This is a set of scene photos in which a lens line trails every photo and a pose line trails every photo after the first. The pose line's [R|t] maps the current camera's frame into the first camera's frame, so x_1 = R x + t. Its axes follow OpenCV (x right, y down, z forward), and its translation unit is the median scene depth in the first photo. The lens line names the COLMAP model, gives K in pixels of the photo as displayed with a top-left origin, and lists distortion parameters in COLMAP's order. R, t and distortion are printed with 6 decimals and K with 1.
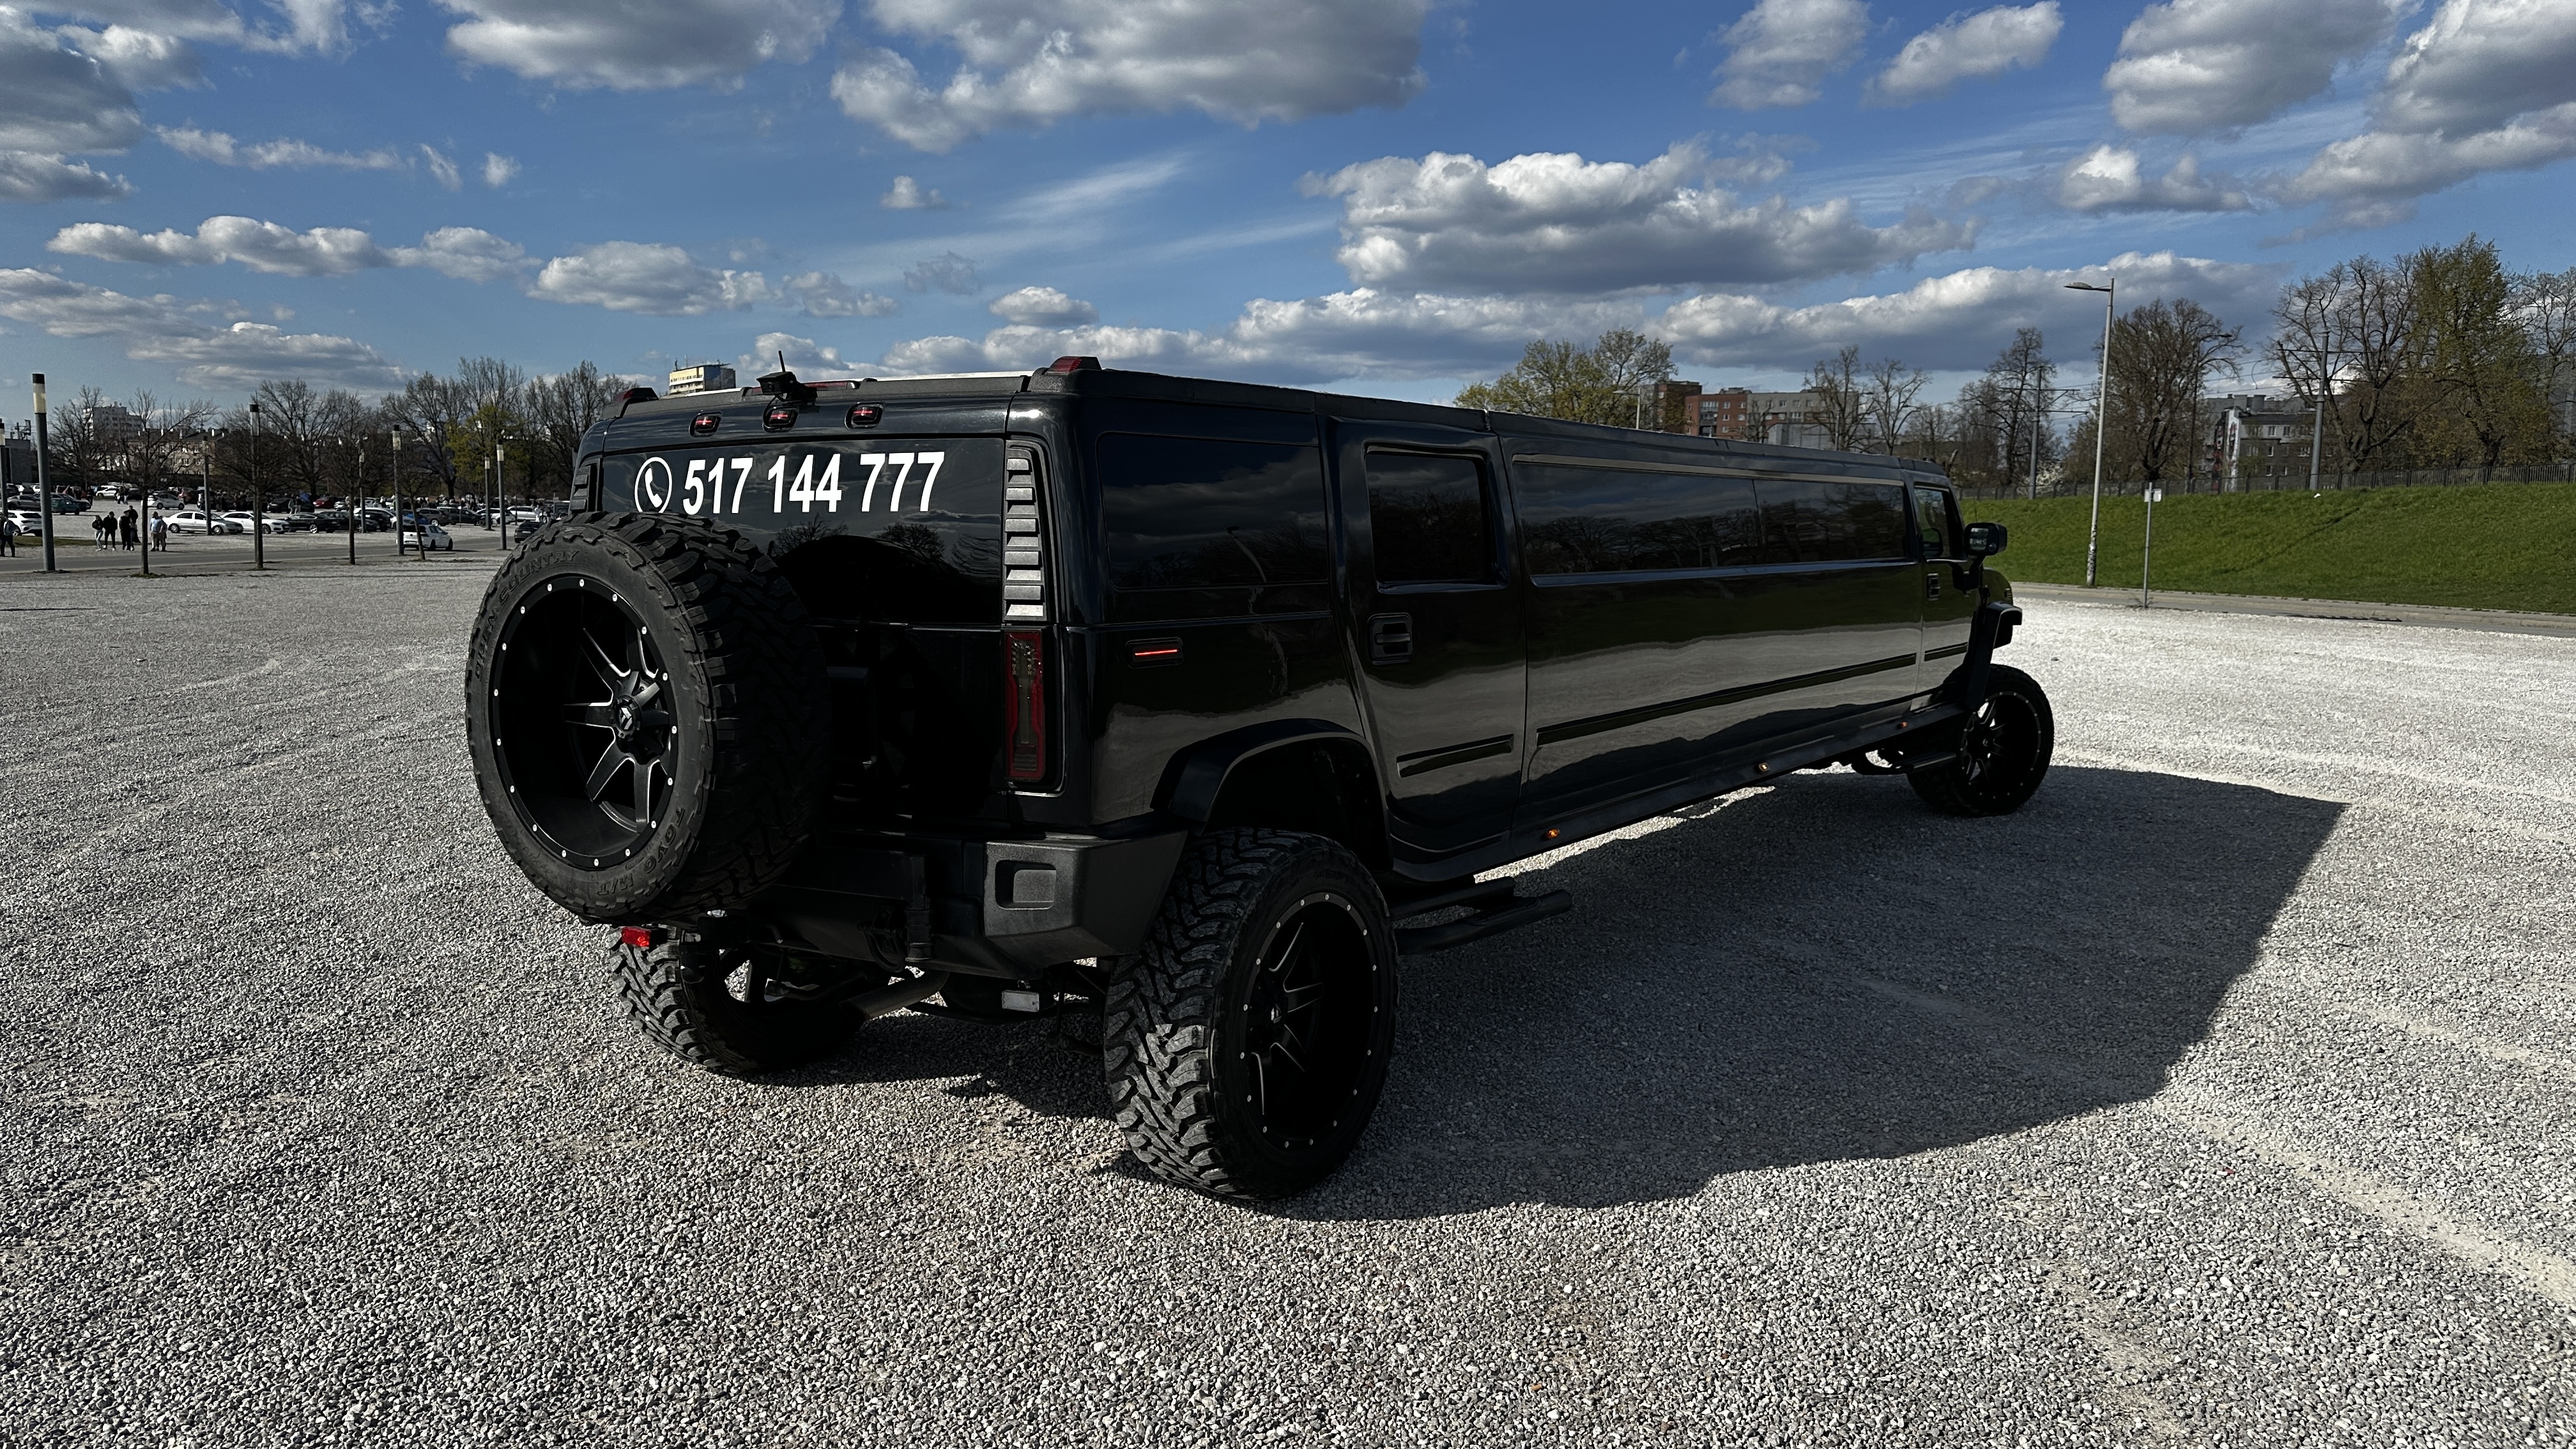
lens RADIAL K [[1833.9, 0, 1289.0], [0, 1833.9, 718.4], [0, 0, 1]] dist [0.019789, -0.028538]
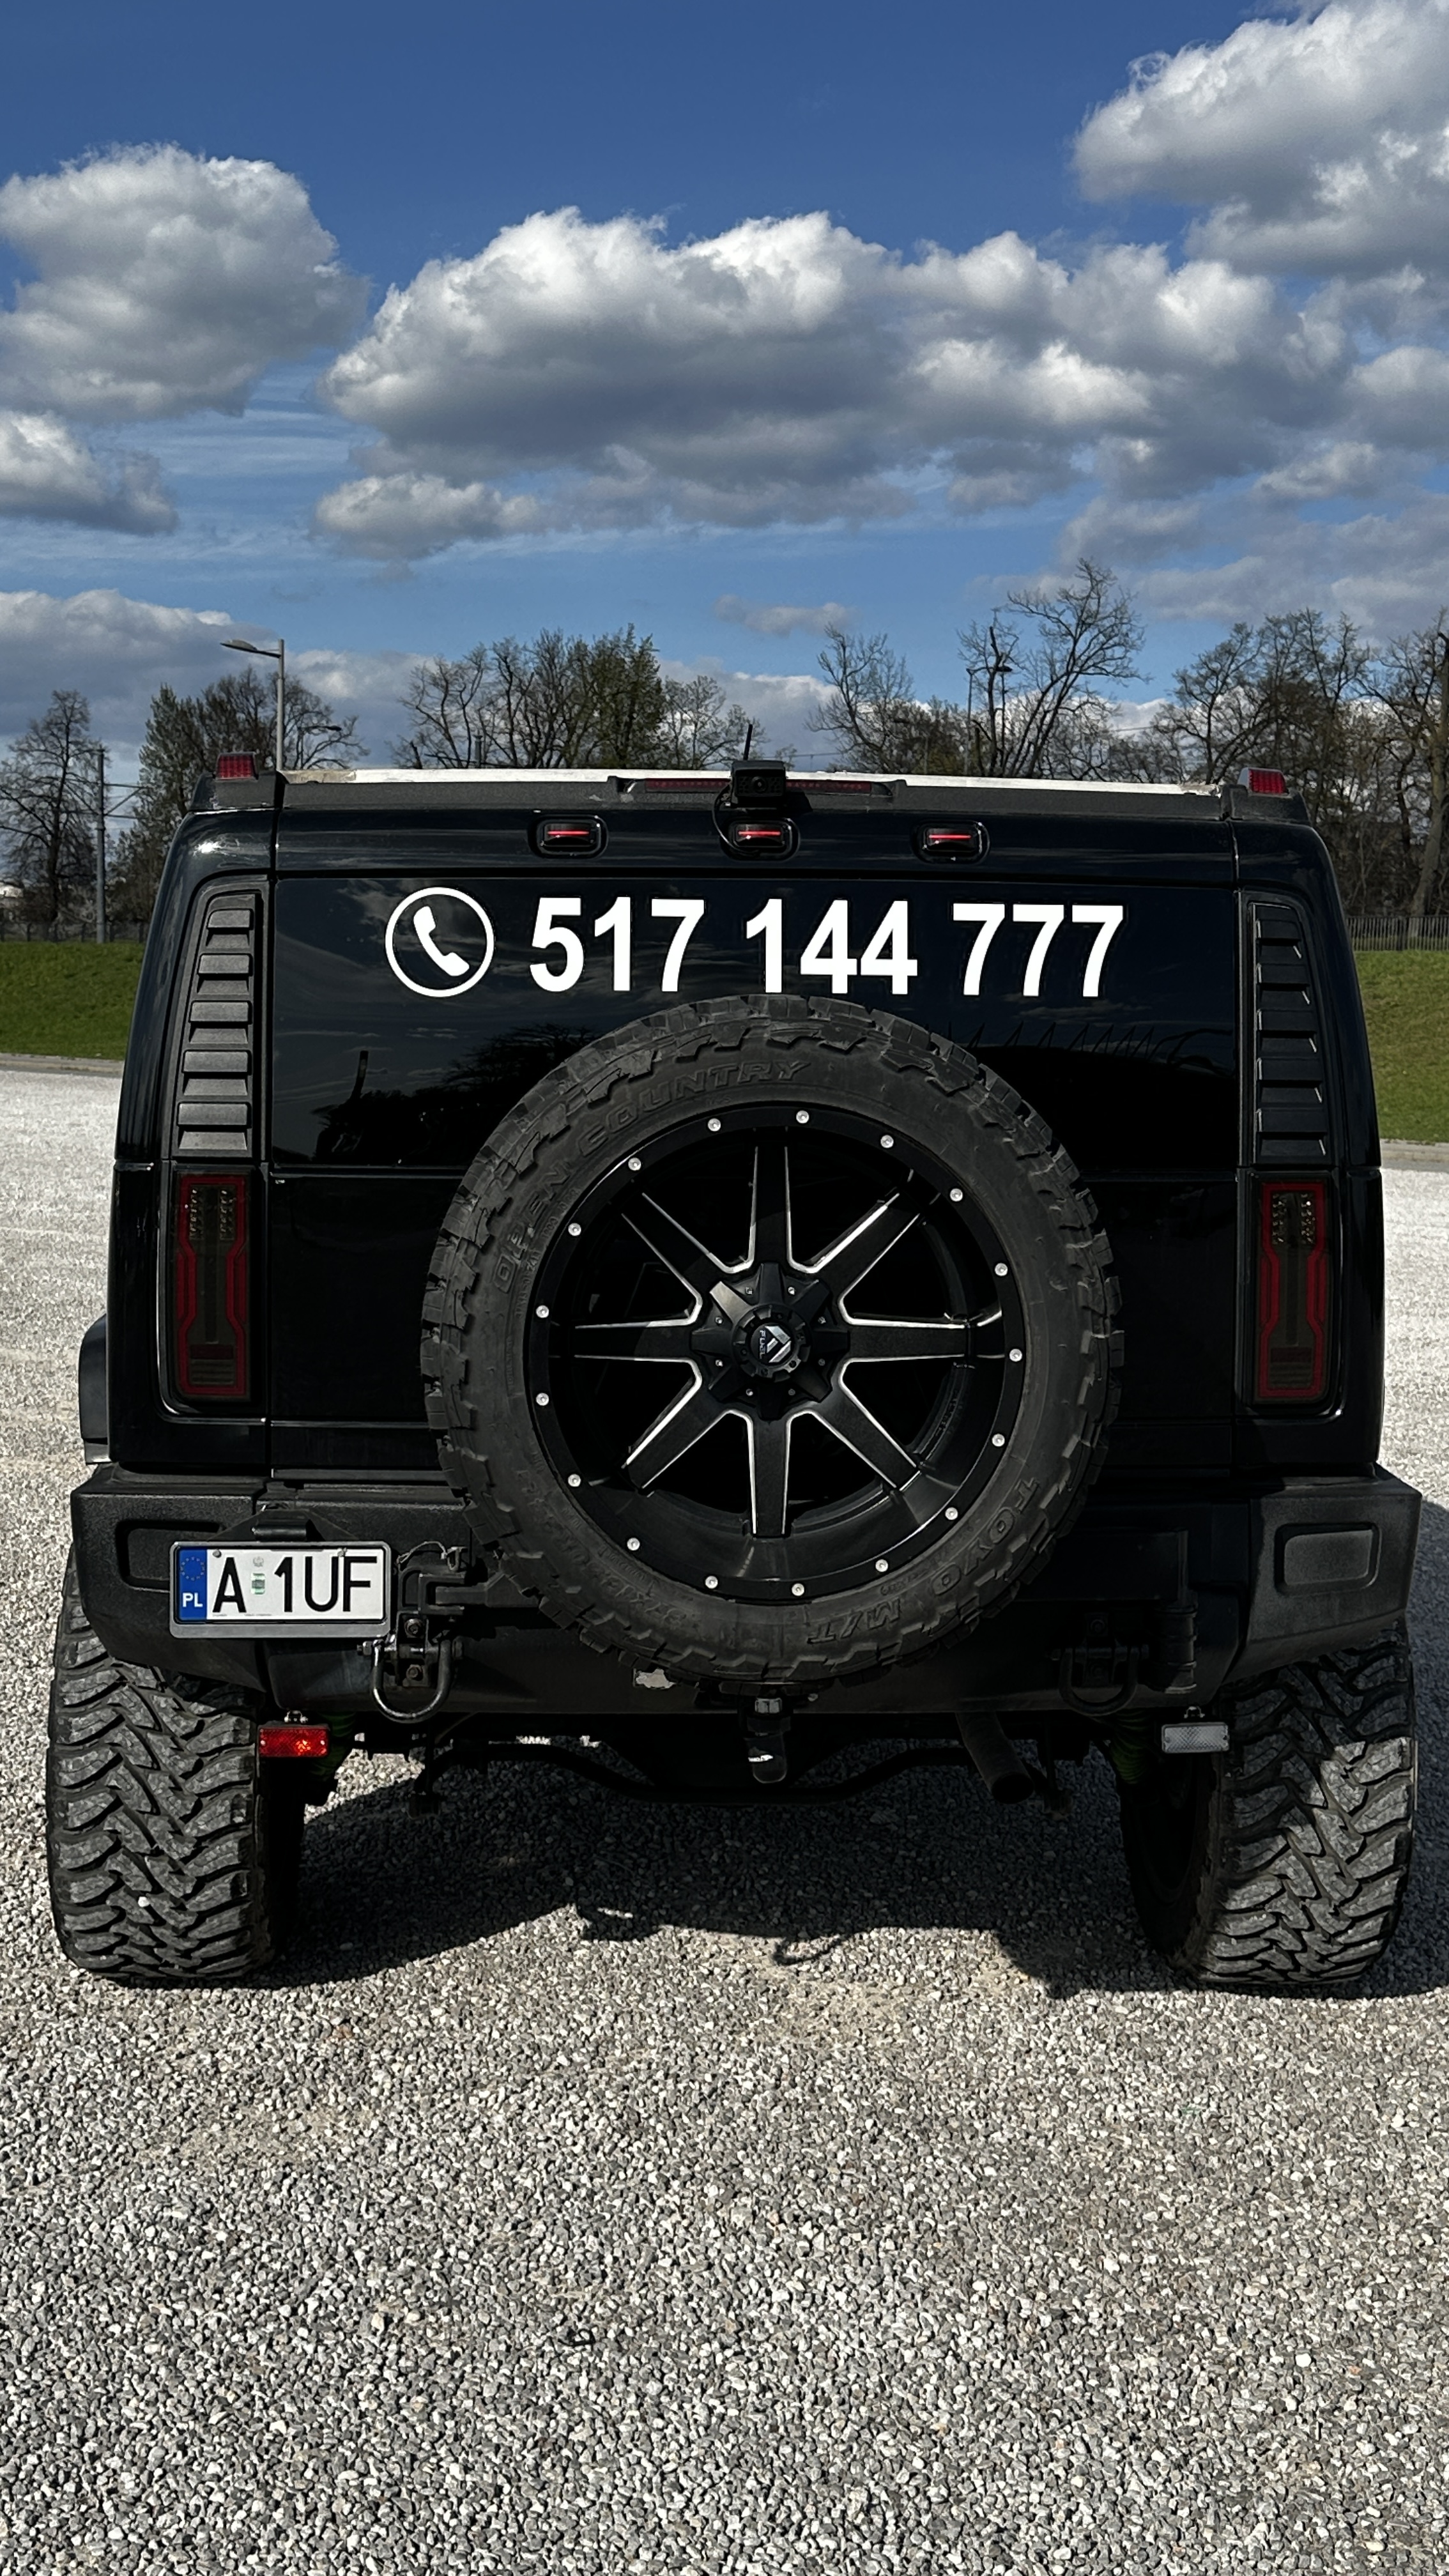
lens RADIAL K [[2810.5, 0, 724.6], [0, 2810.5, 1291.2], [0, 0, 1]] dist [0.071974, 0.000000]
pose [[0.816249, -0.046409, 0.575833, -0.838634], [0.042947, 0.998885, 0.019628, -0.033299], [-0.576102, 0.008709, 0.817331, 0.257090]]
